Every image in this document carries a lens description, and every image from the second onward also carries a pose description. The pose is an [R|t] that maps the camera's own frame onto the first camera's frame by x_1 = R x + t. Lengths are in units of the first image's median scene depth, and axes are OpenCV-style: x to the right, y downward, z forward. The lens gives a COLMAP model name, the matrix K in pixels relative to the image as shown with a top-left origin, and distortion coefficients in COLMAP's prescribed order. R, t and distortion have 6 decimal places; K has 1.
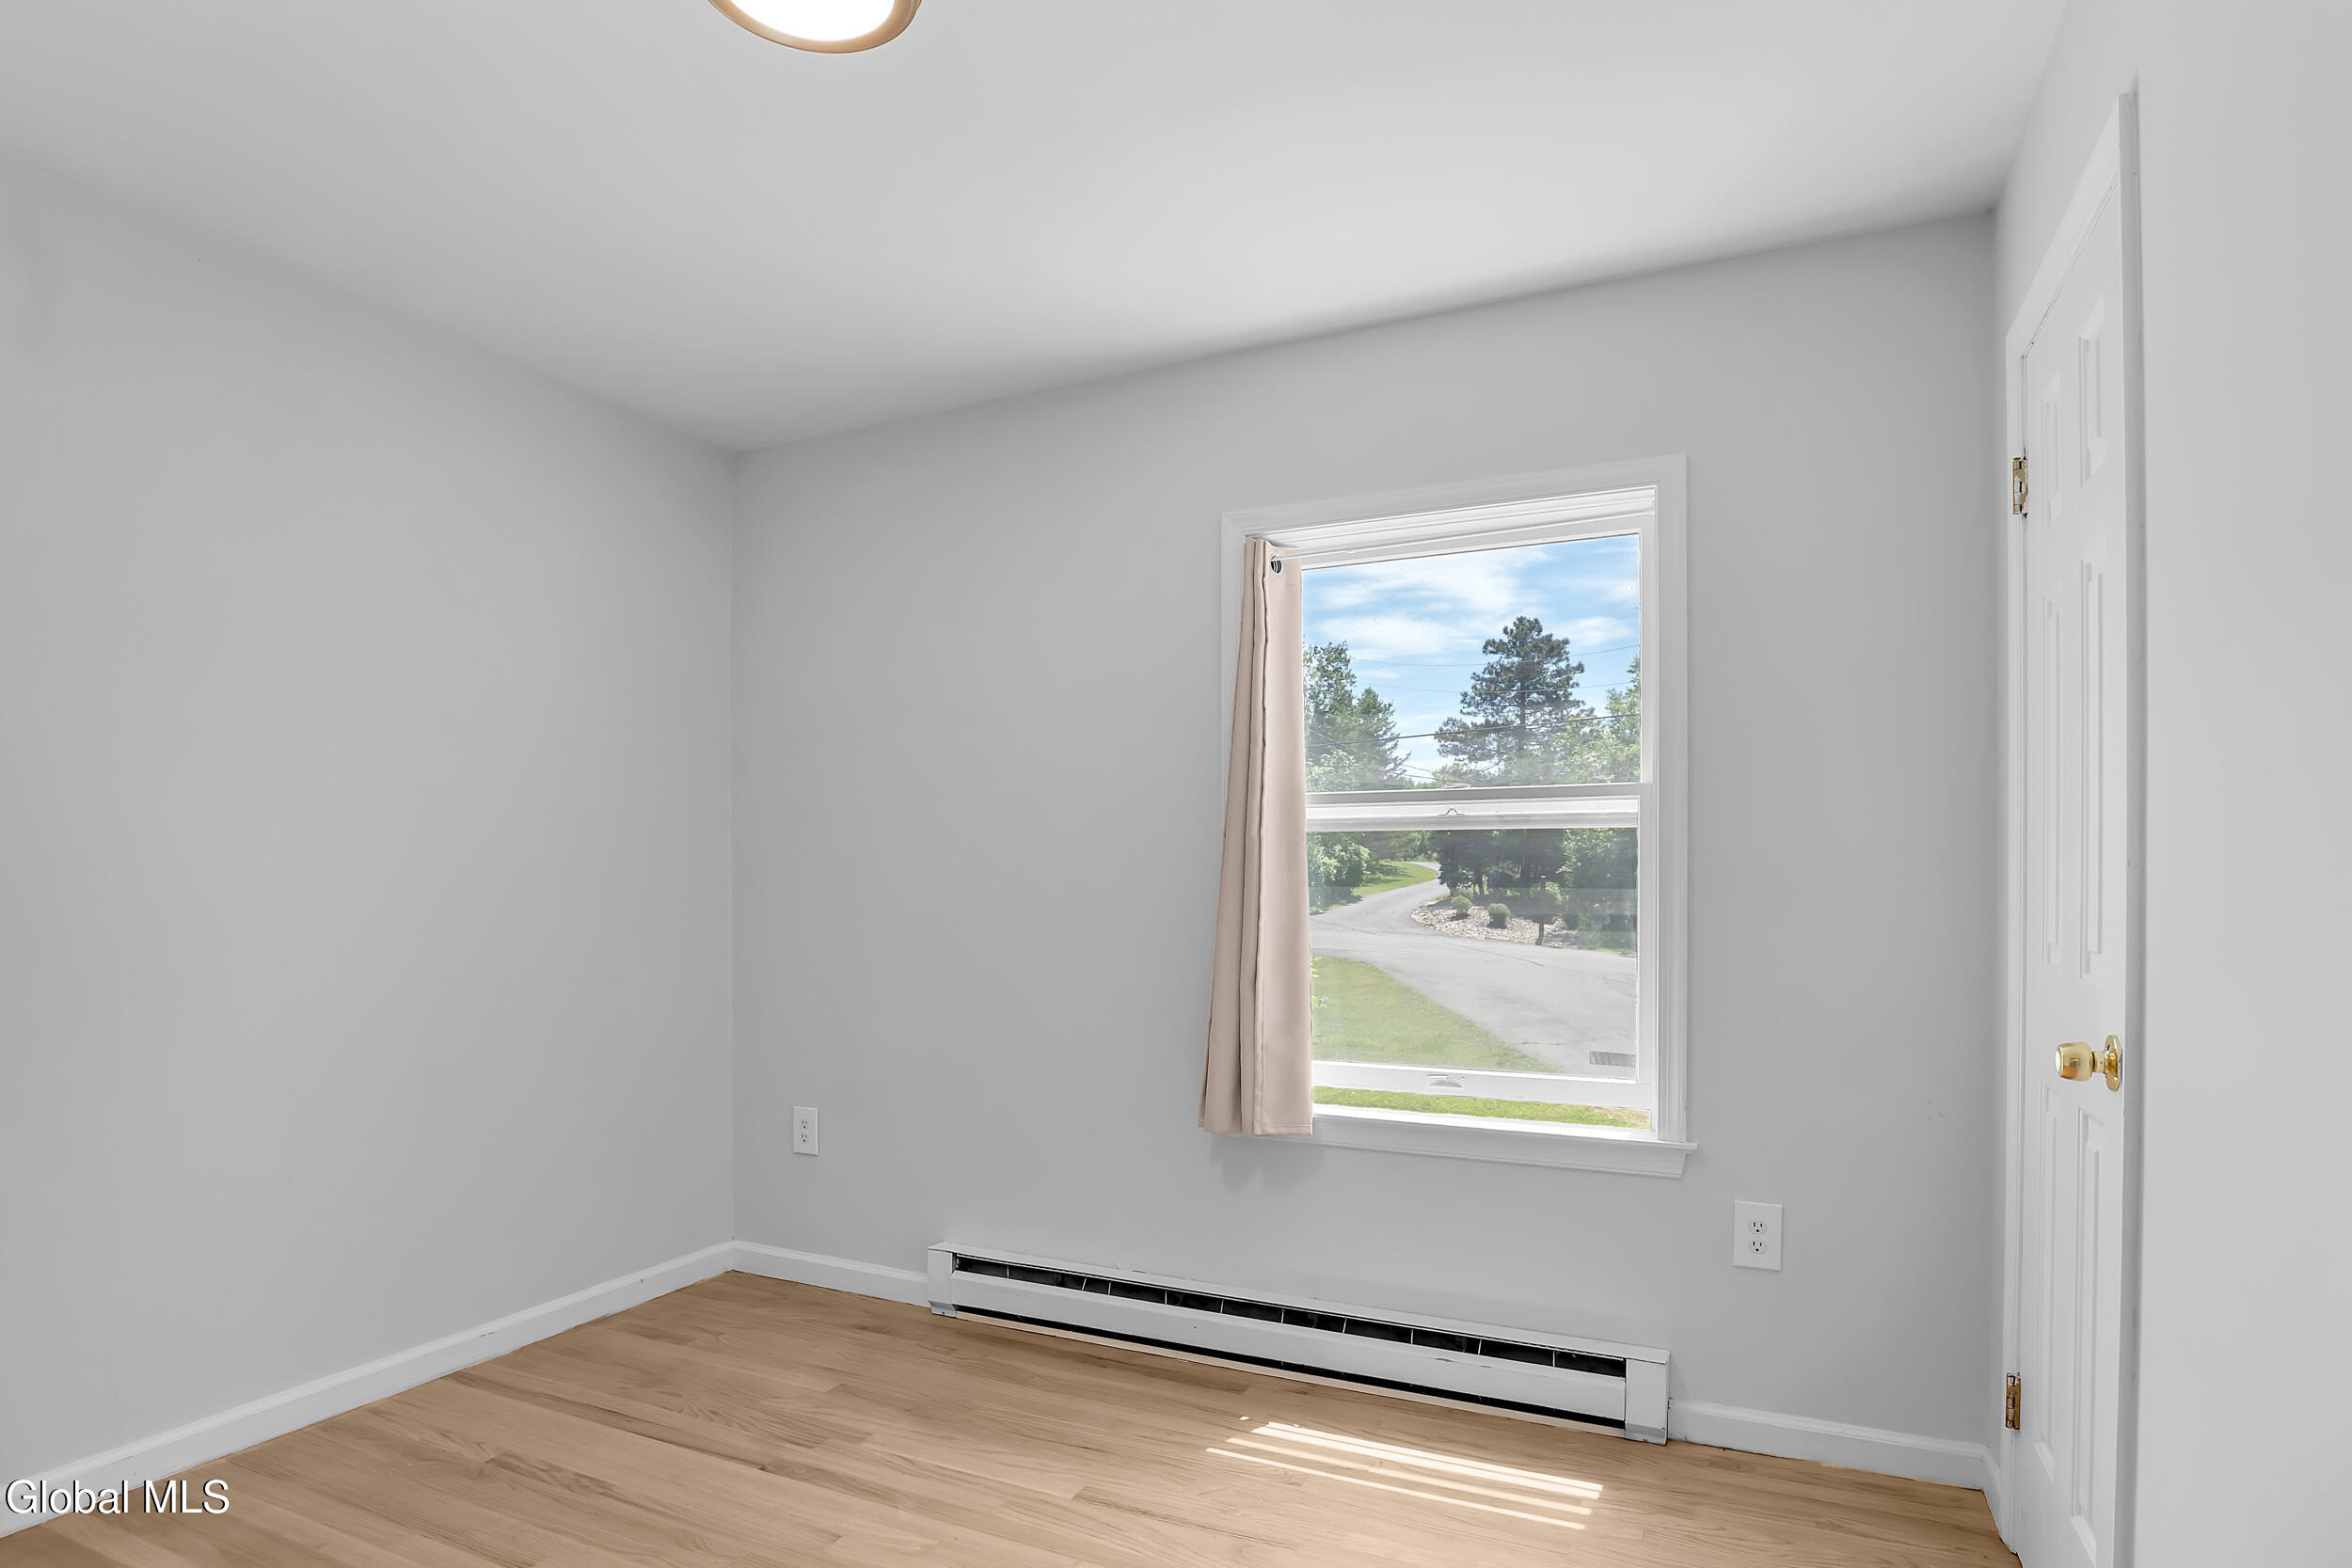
lens RADIAL K [[1170.9, 0, 1176.7], [0, 1170.9, 887.2], [0, 0, 1]] dist [-0.059102, 0.018287]
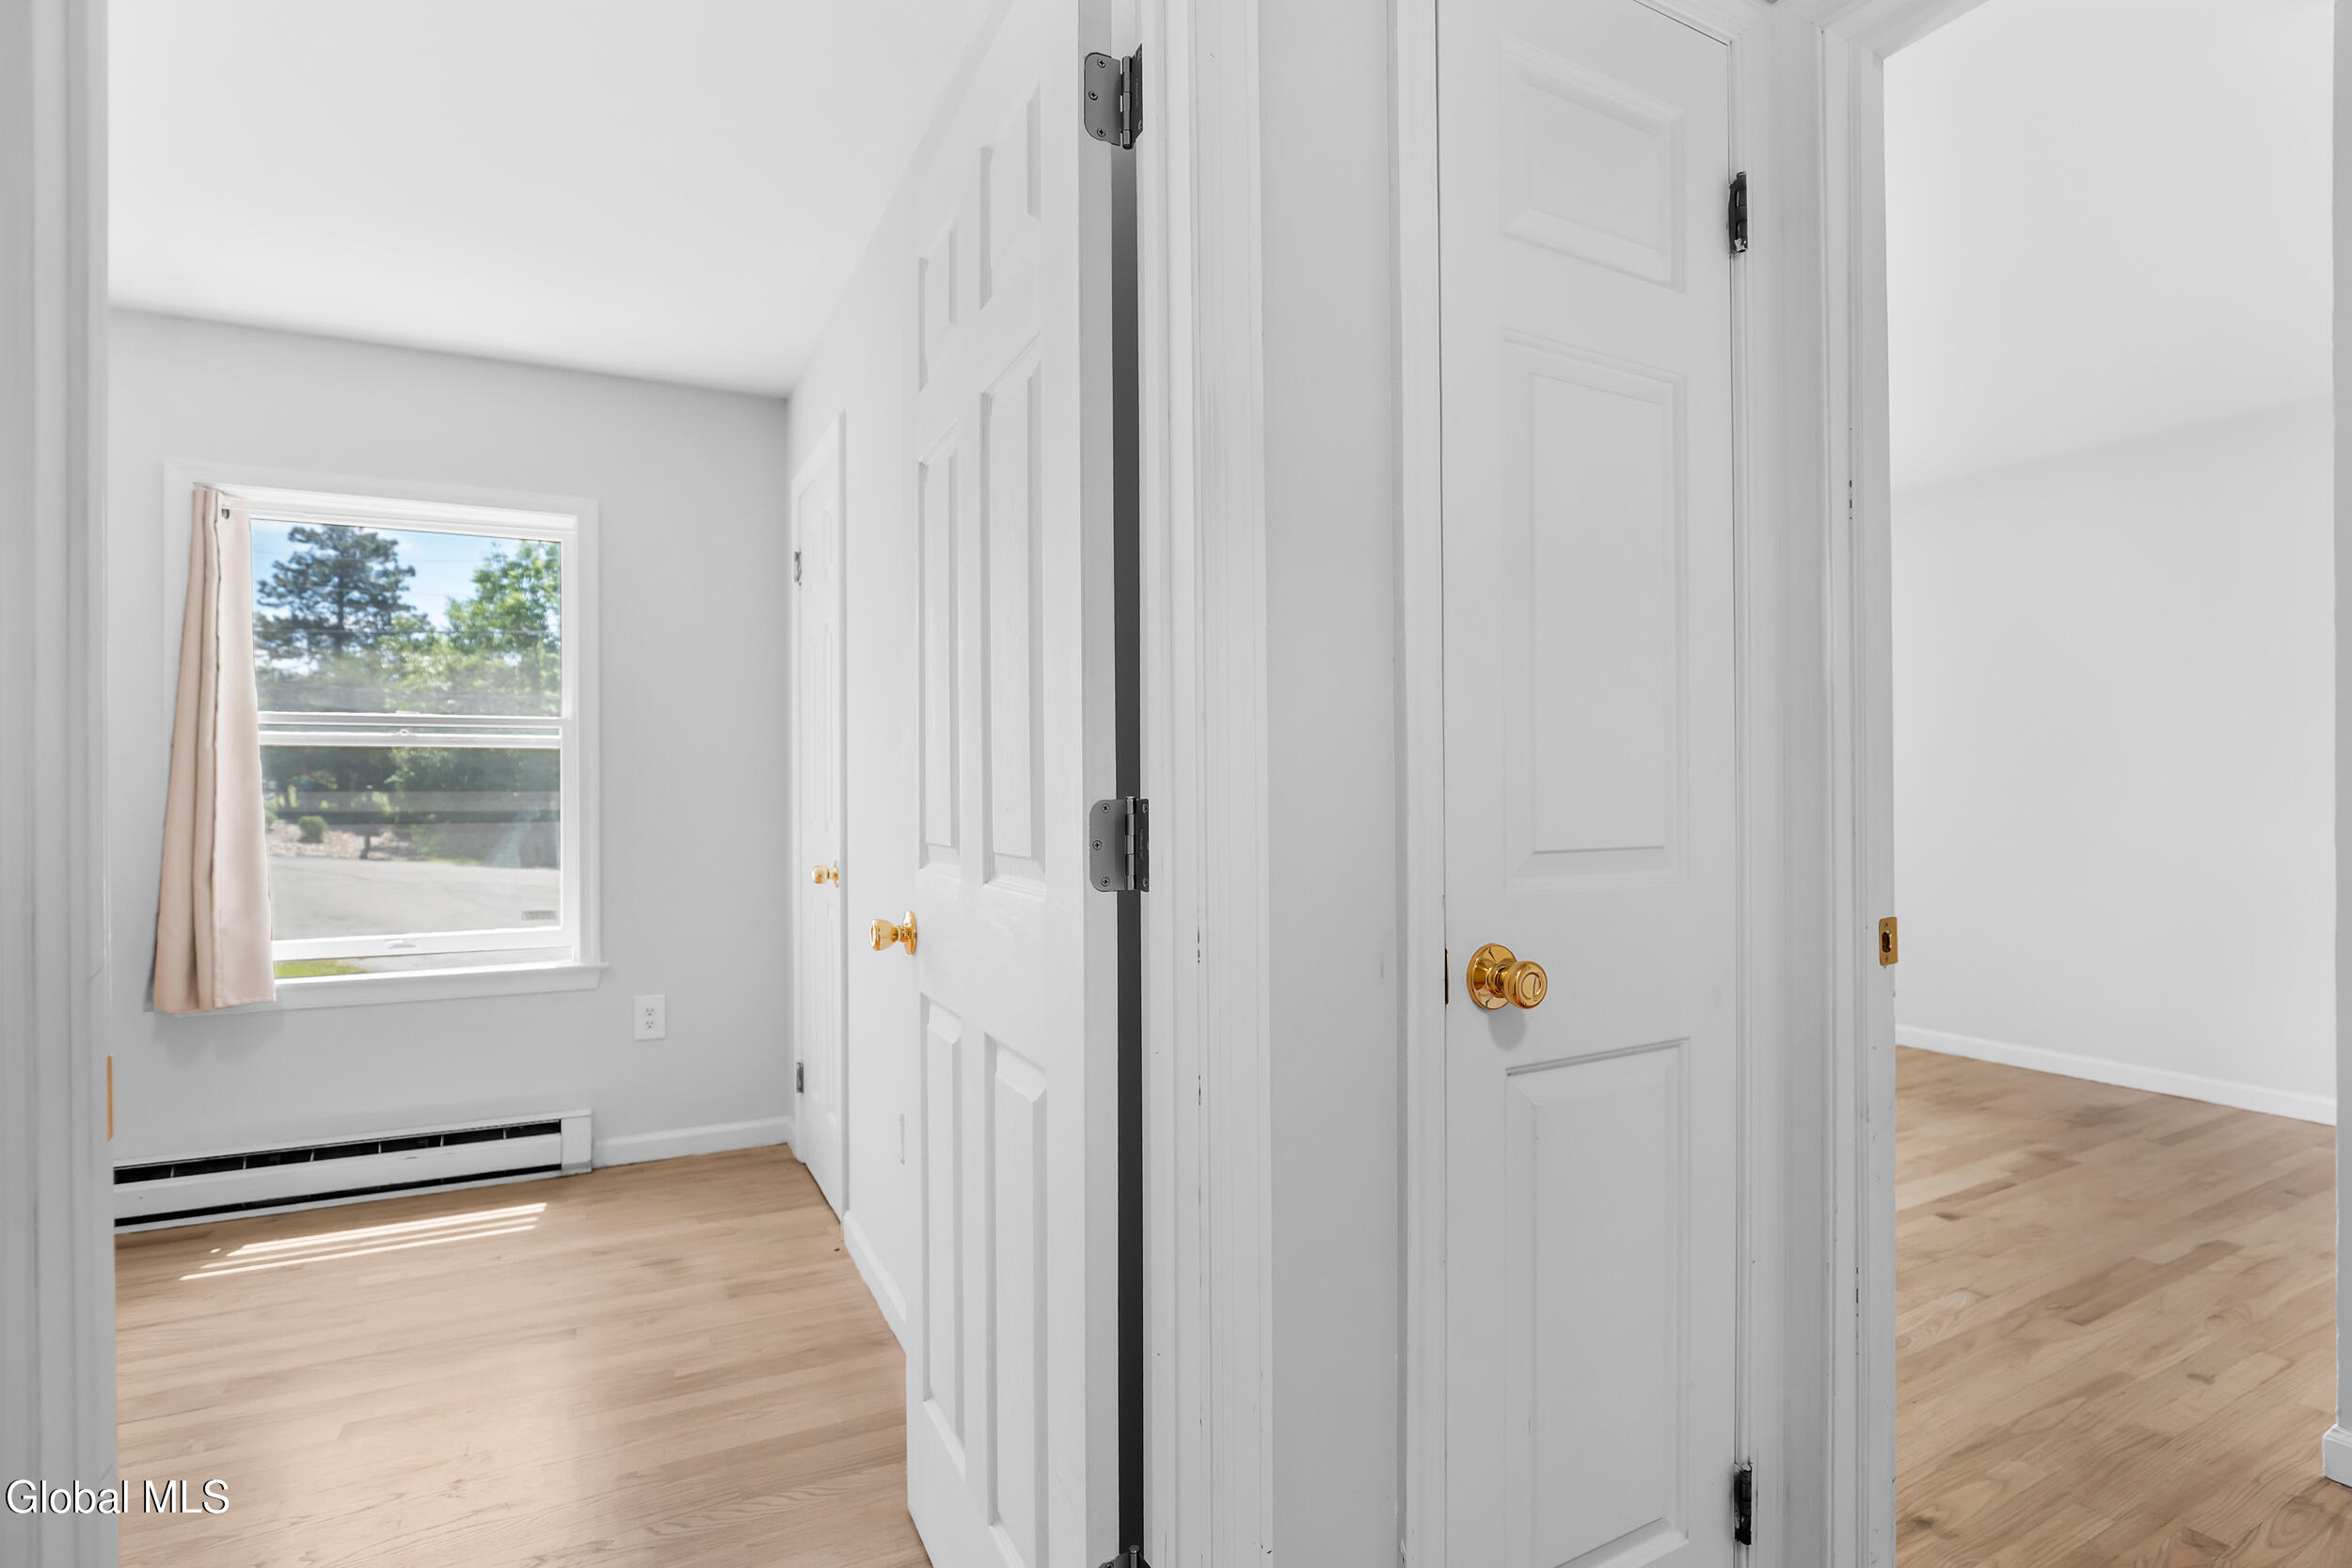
lens RADIAL K [[1066.1, 0, 1176.0], [0, 1066.1, 784.0], [0, 0, 1]] dist [0.000478, 0.000525]
pose [[0.569160, -0.001422, 0.822225, -0.251104], [0.010449, 0.999930, -0.005504, 0.006642], [-0.822160, 0.011724, 0.569135, -0.370213]]
